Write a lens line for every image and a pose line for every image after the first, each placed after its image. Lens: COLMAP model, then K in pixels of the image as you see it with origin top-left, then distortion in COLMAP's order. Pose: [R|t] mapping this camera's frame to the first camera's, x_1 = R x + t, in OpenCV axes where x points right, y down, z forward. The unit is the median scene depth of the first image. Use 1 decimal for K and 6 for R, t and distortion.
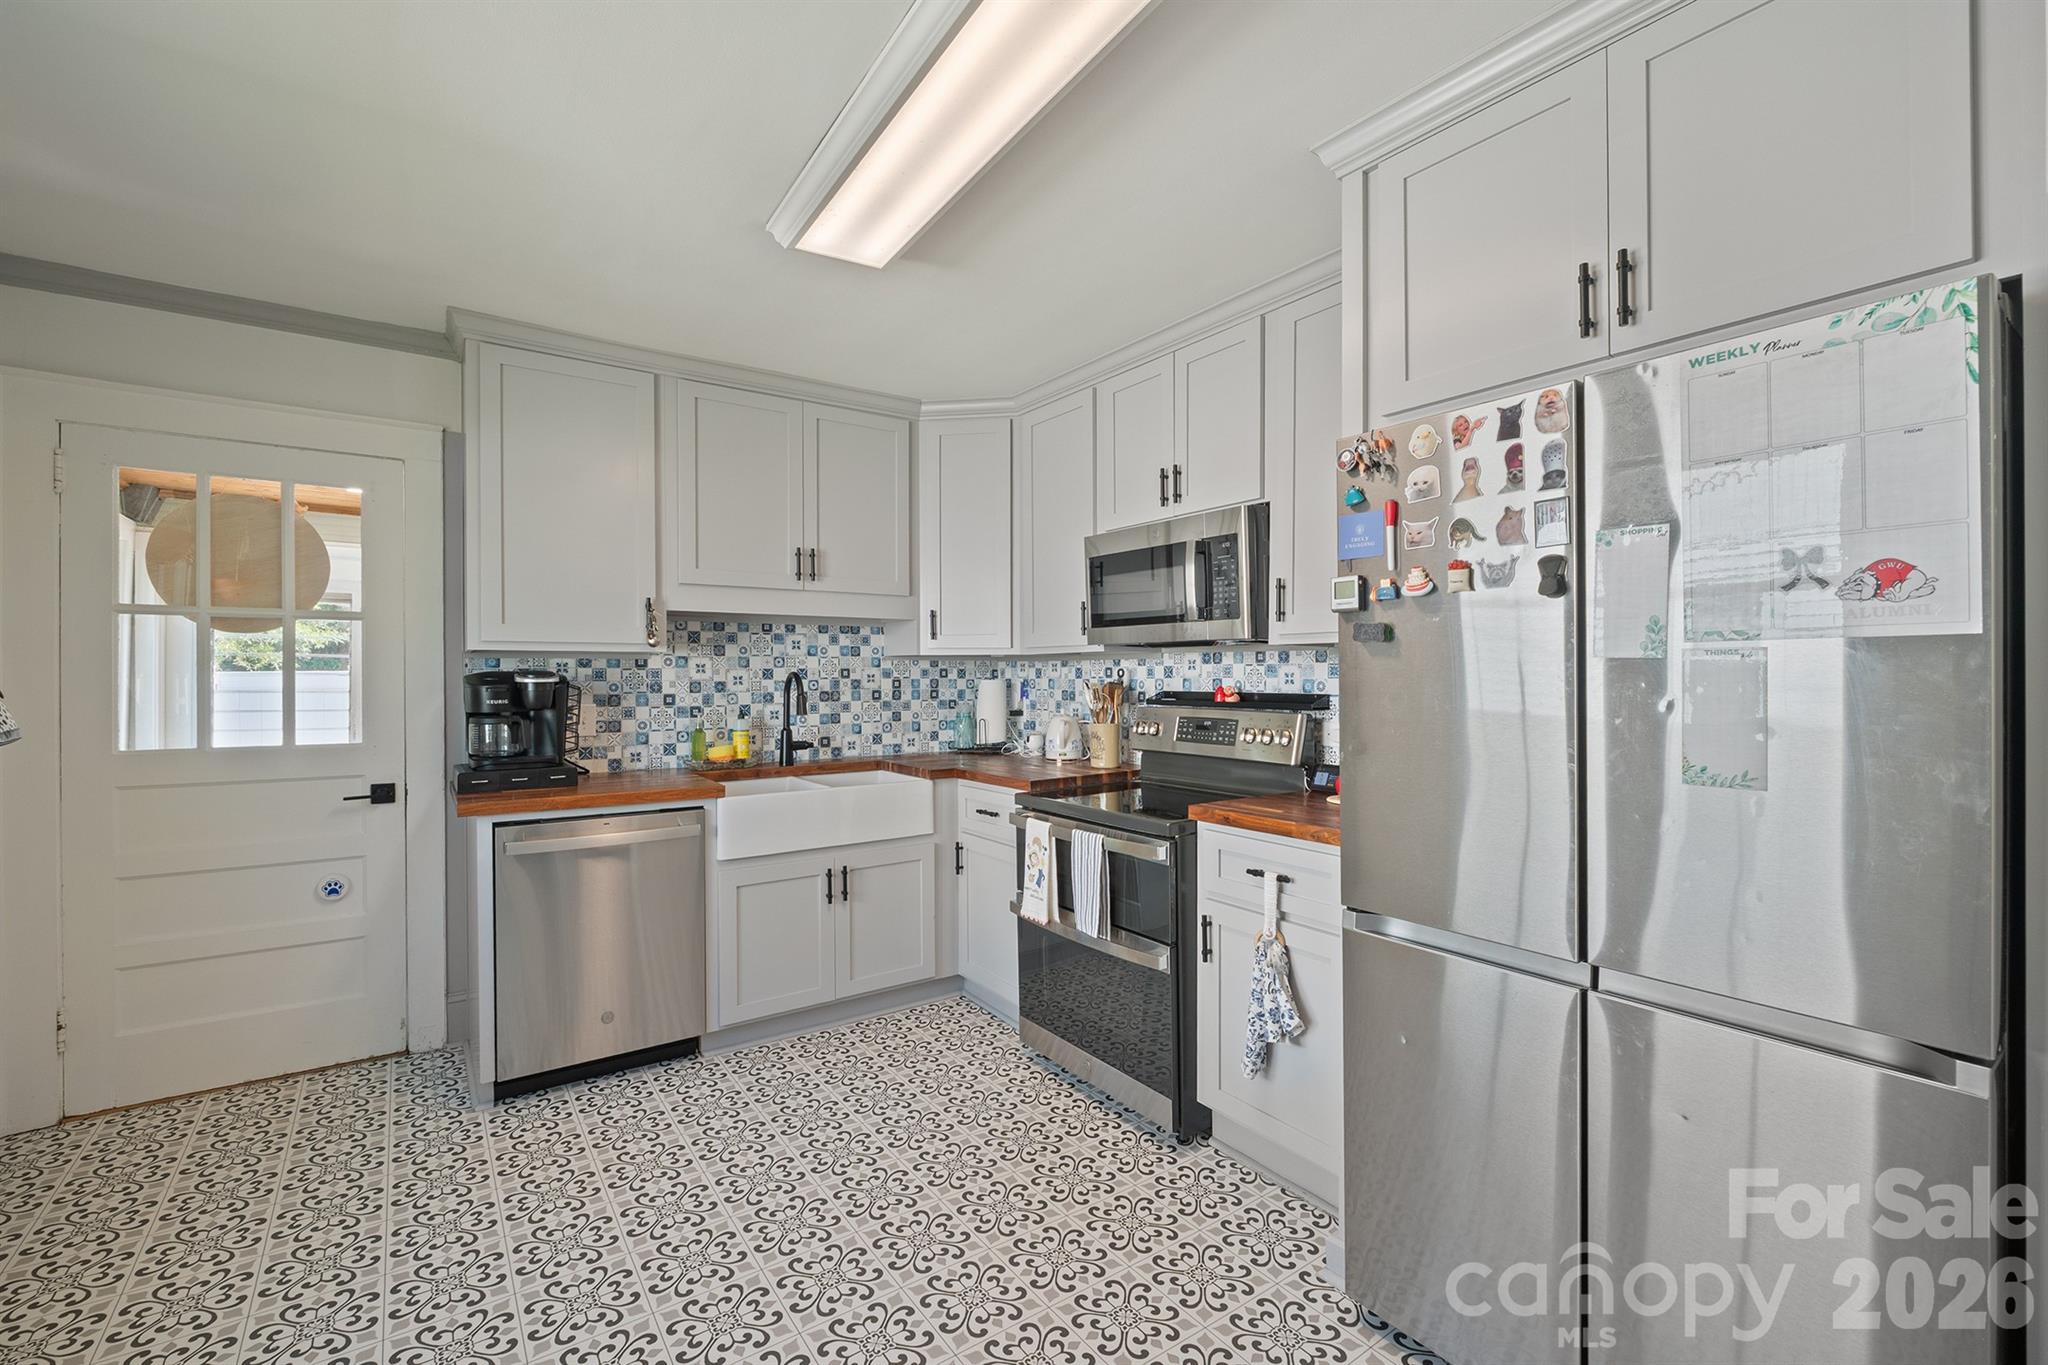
lens RADIAL K [[872.4, 0, 1024.0], [0, 872.4, 682.5], [0, 0, 1]] dist [-0.001999, -0.000581]
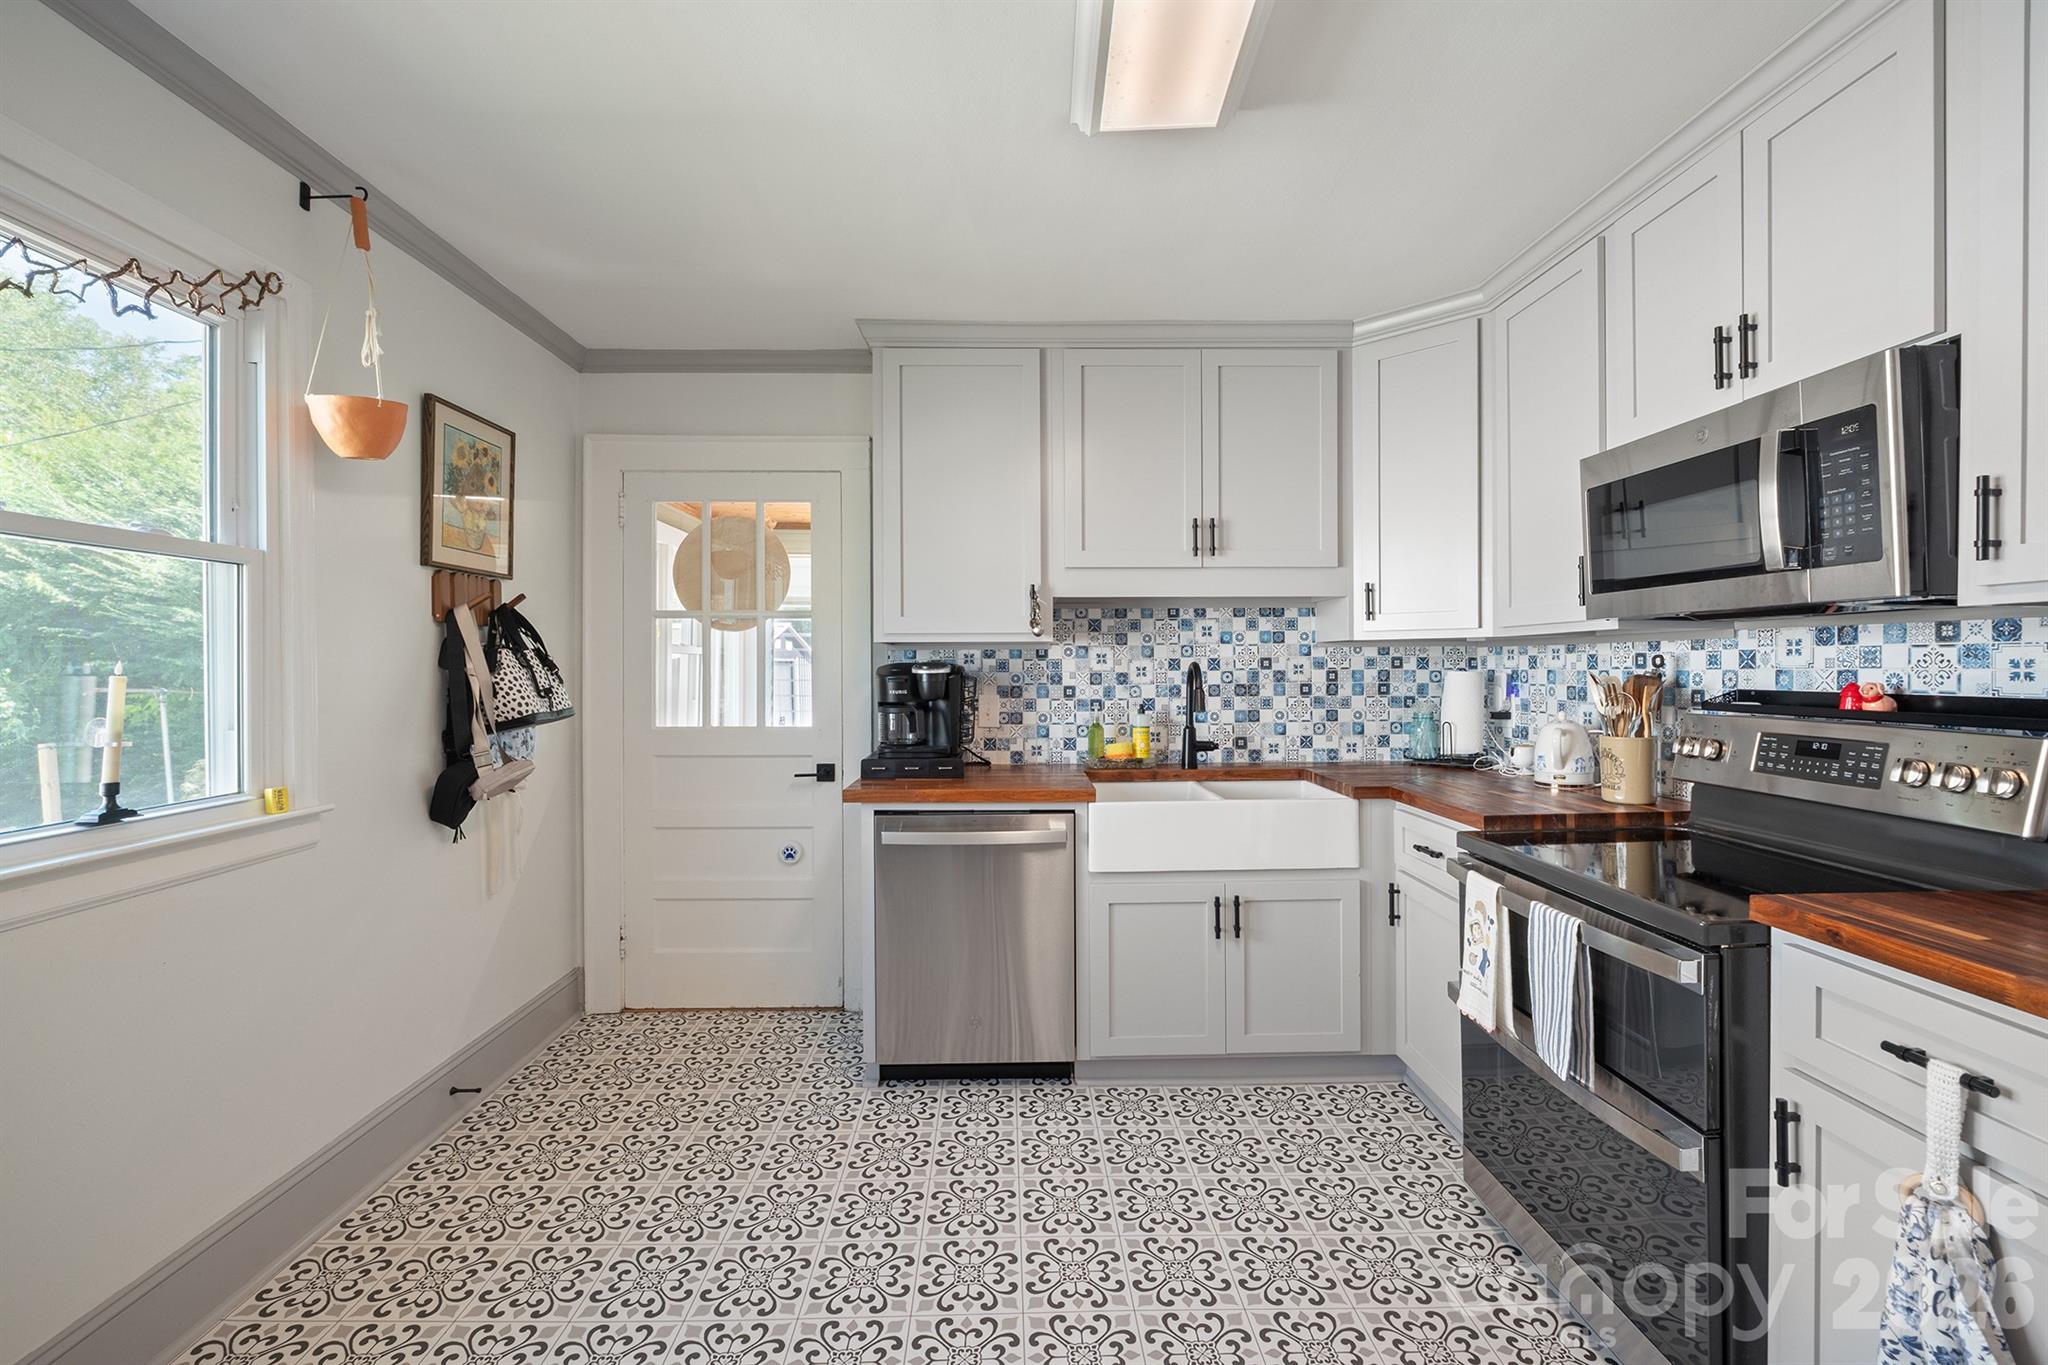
lens RADIAL K [[856.4, 0, 1028.0], [0, 856.4, 671.8], [0, 0, 1]] dist [-0.005469, -0.000334]
pose [[0.831087, 0.001599, -0.556141, 0.077018], [-0.002139, 0.999998, -0.000321, -0.001709], [0.556139, 0.001457, 0.831088, 0.202218]]
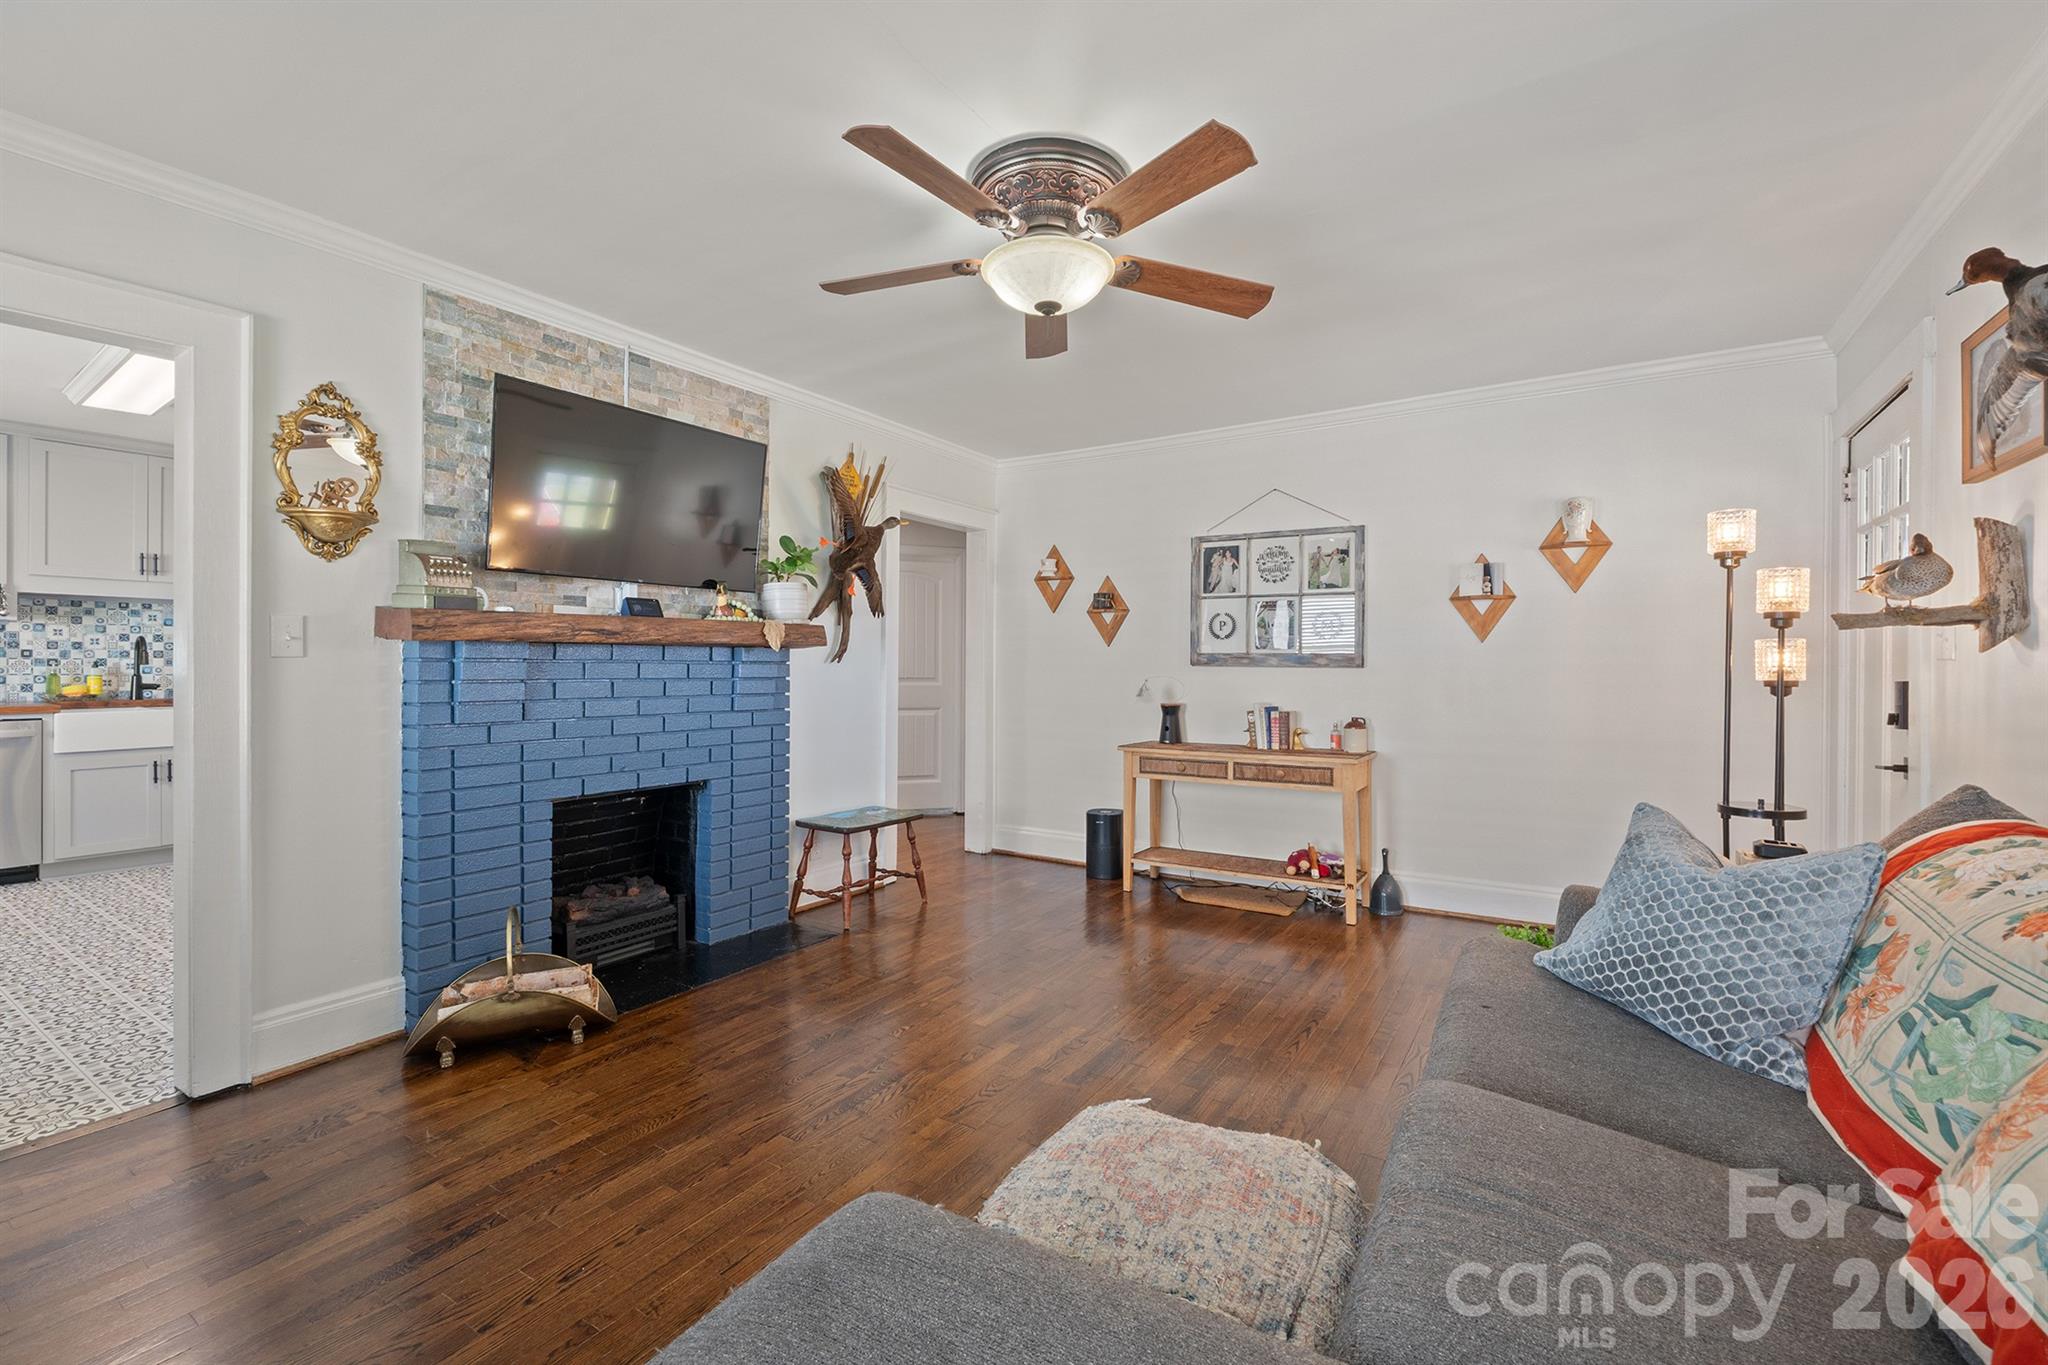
lens RADIAL K [[861.8, 0, 1027.2], [0, 861.8, 662.7], [0, 0, 1]] dist [-0.004464, -0.001241]
pose [[0.925568, 0.007011, 0.378515, 0.600834], [-0.004365, 0.999960, -0.007849, 0.039675], [-0.378555, 0.005613, 0.925562, -0.950556]]
